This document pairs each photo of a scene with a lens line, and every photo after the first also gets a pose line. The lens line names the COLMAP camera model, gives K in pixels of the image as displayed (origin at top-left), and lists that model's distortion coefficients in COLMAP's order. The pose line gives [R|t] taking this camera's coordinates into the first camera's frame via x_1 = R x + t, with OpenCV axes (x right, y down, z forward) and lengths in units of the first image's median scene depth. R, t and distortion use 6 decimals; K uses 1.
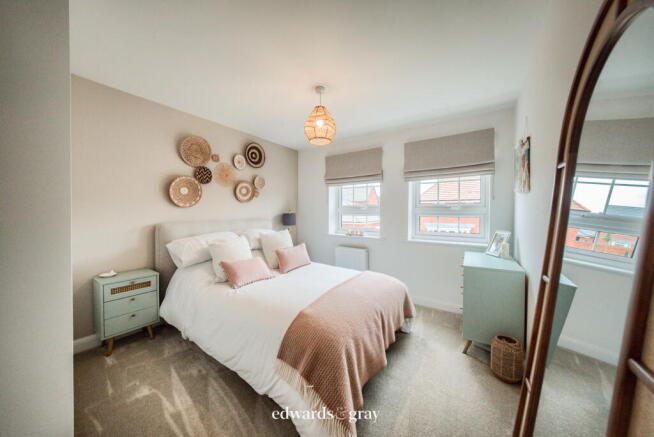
lens RADIAL K [[226.7, 0, 327.0], [0, 226.7, 218.5], [0, 0, 1]] dist [-0.016357, -0.000009]
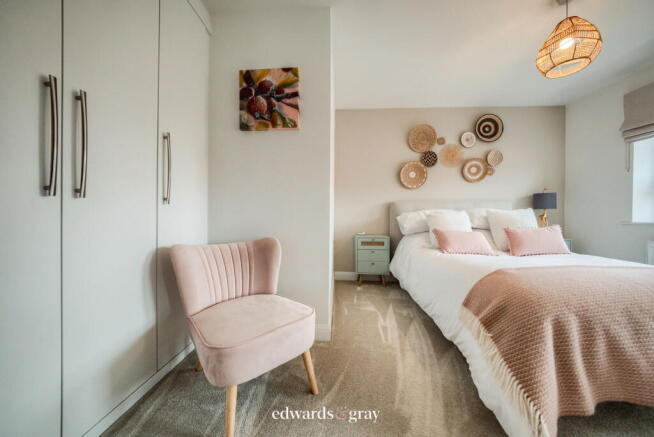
lens RADIAL K [[233.8, 0, 327.0], [0, 233.8, 218.5], [0, 0, 1]] dist [0.000002, 0.000031]
pose [[0.538315, -0.001127, -0.842743, 0.163835], [-0.013581, 0.999858, -0.010012, 0.133842], [0.842634, 0.016835, 0.538223, -0.025848]]
